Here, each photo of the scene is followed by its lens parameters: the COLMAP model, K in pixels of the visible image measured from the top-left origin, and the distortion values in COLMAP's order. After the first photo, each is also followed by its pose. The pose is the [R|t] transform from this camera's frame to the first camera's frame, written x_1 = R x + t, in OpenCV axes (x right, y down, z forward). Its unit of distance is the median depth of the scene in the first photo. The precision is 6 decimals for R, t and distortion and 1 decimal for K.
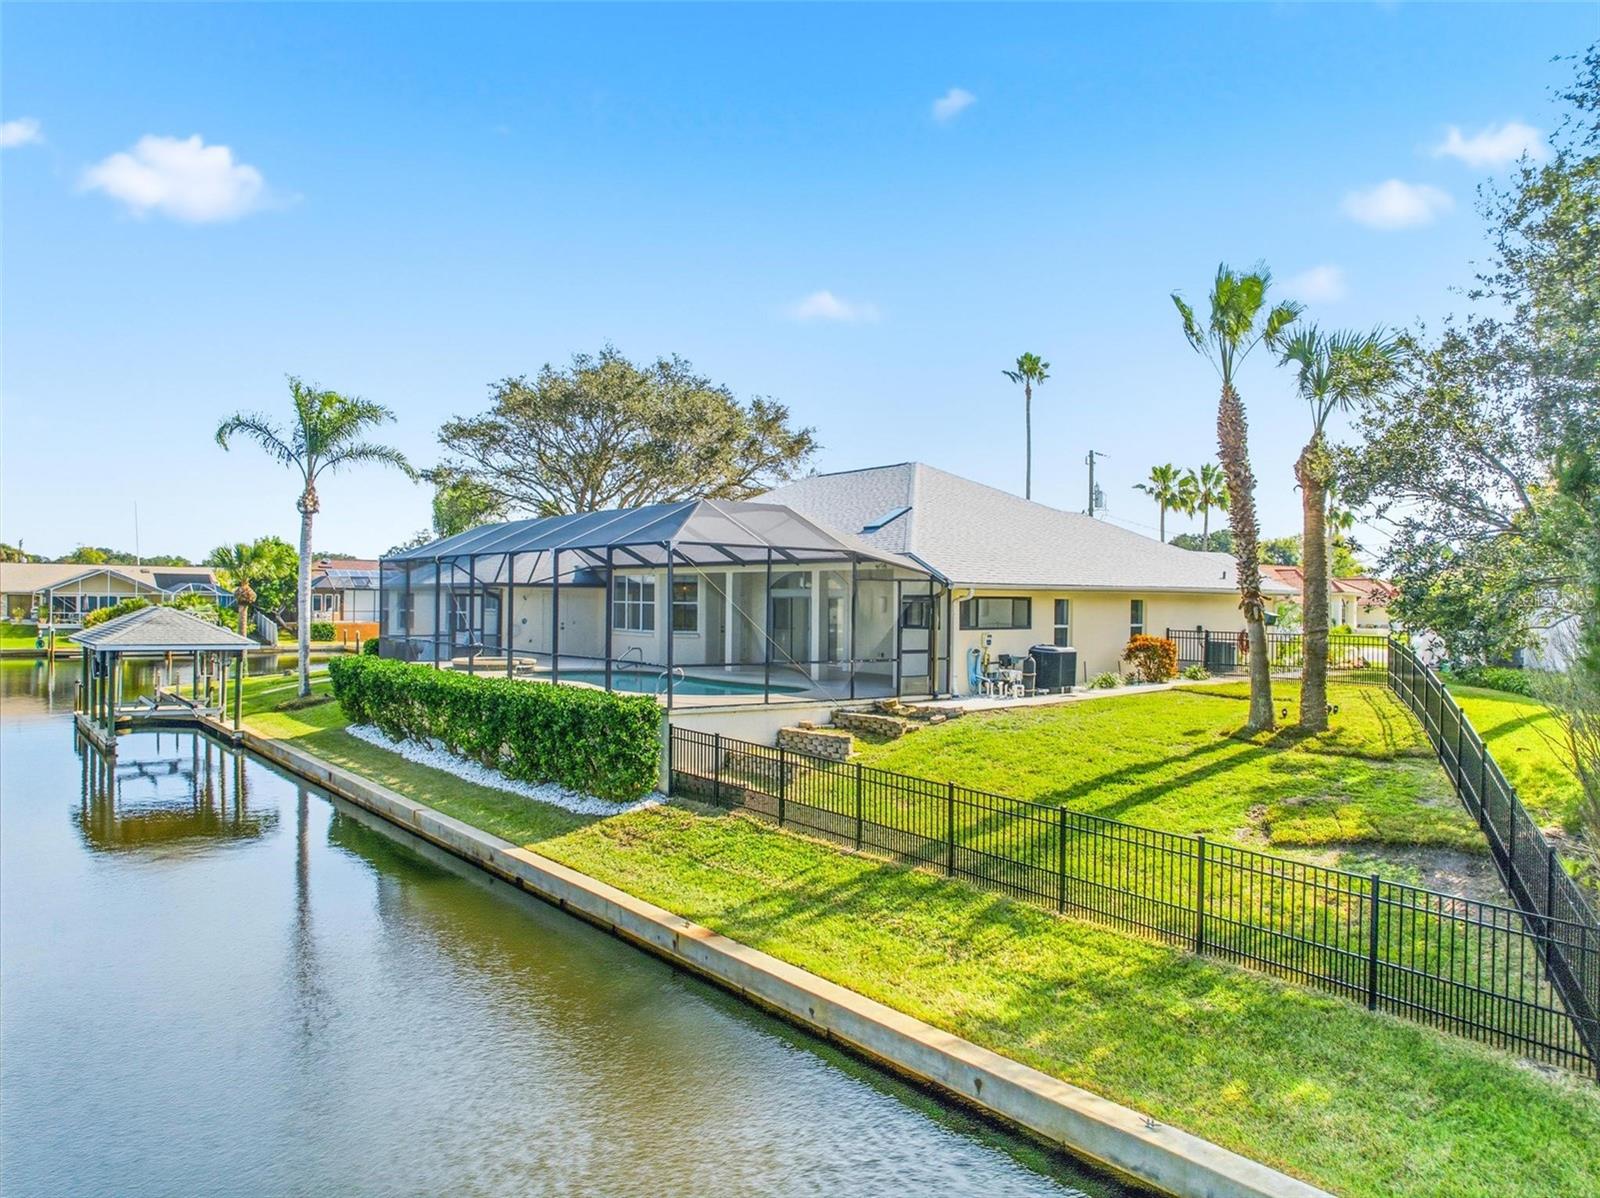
lens RADIAL K [[1083.3, 0, 800.0], [0, 1083.3, 599.0], [0, 0, 1]] dist [-0.053873, -0.000488]
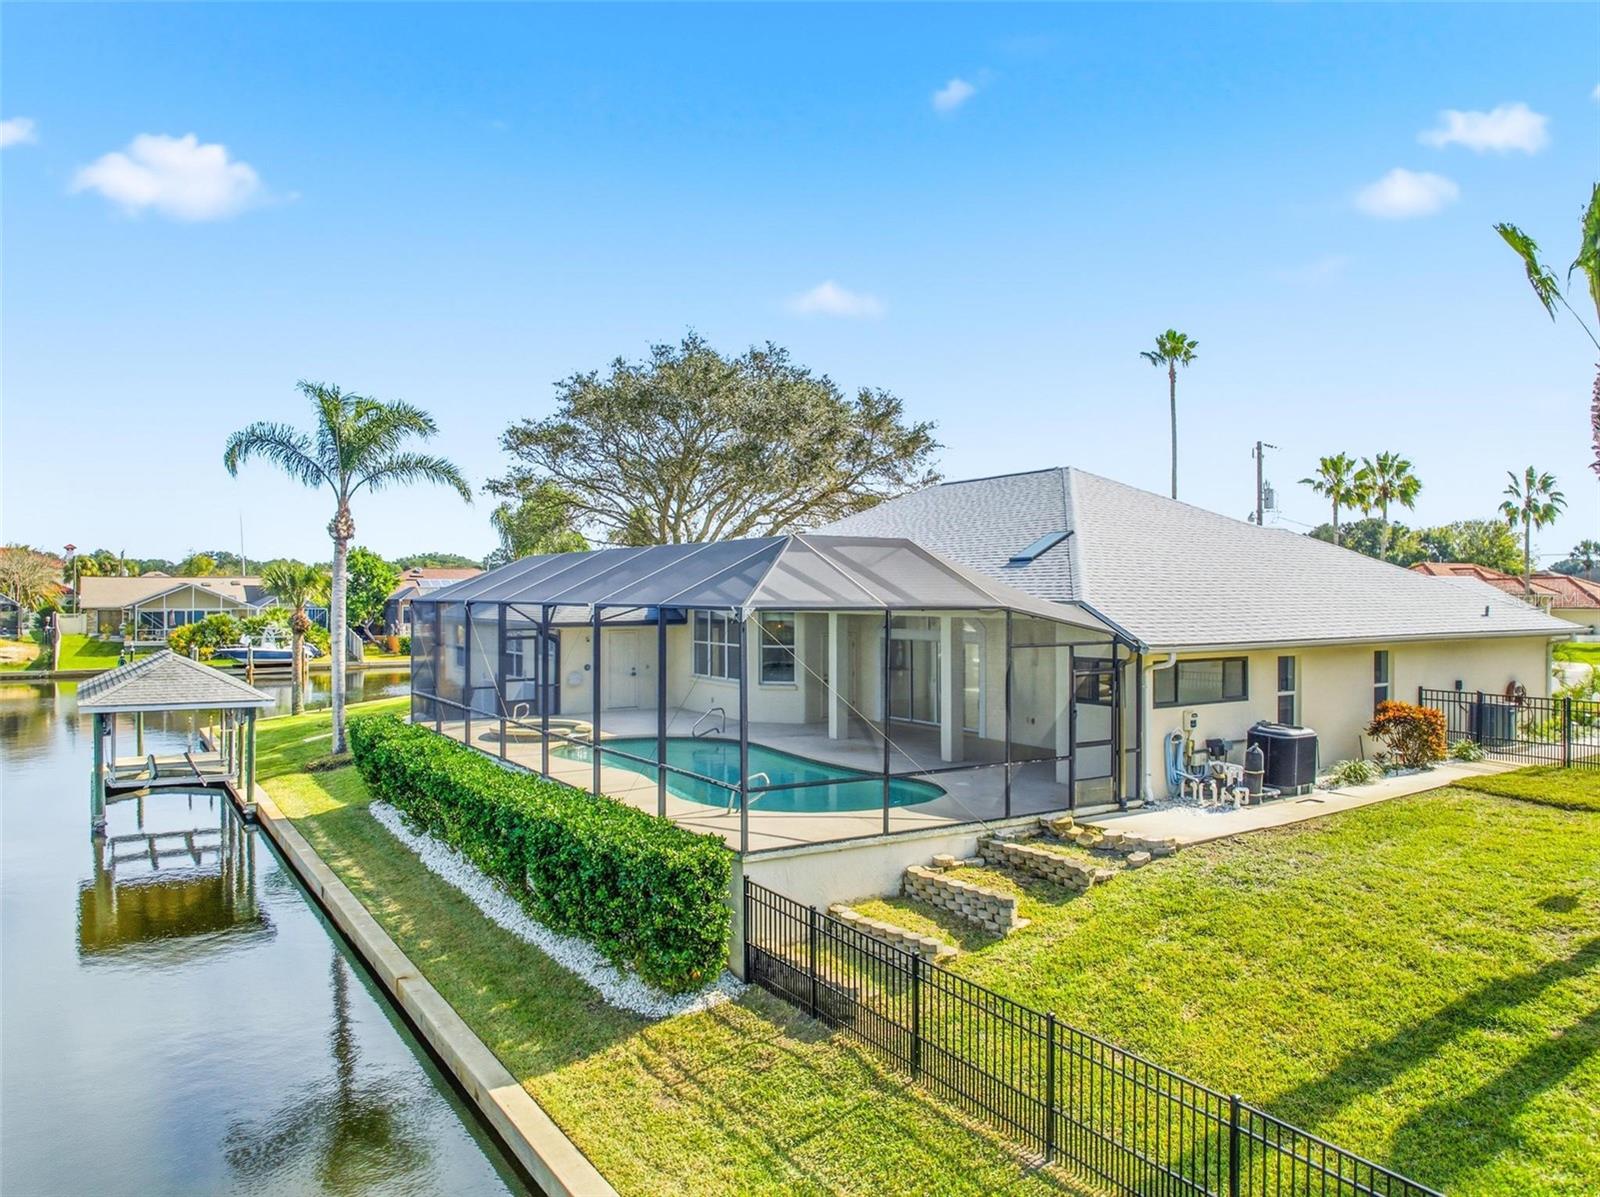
lens RADIAL K [[1127.0, 0, 800.0], [0, 1127.0, 598.5], [0, 0, 1]] dist [-0.070951, 0.042234]
pose [[0.995177, -0.010347, -0.097544, -0.008879], [0.010372, 0.999946, -0.000248, -0.034021], [0.097541, -0.000765, 0.995231, 0.176055]]
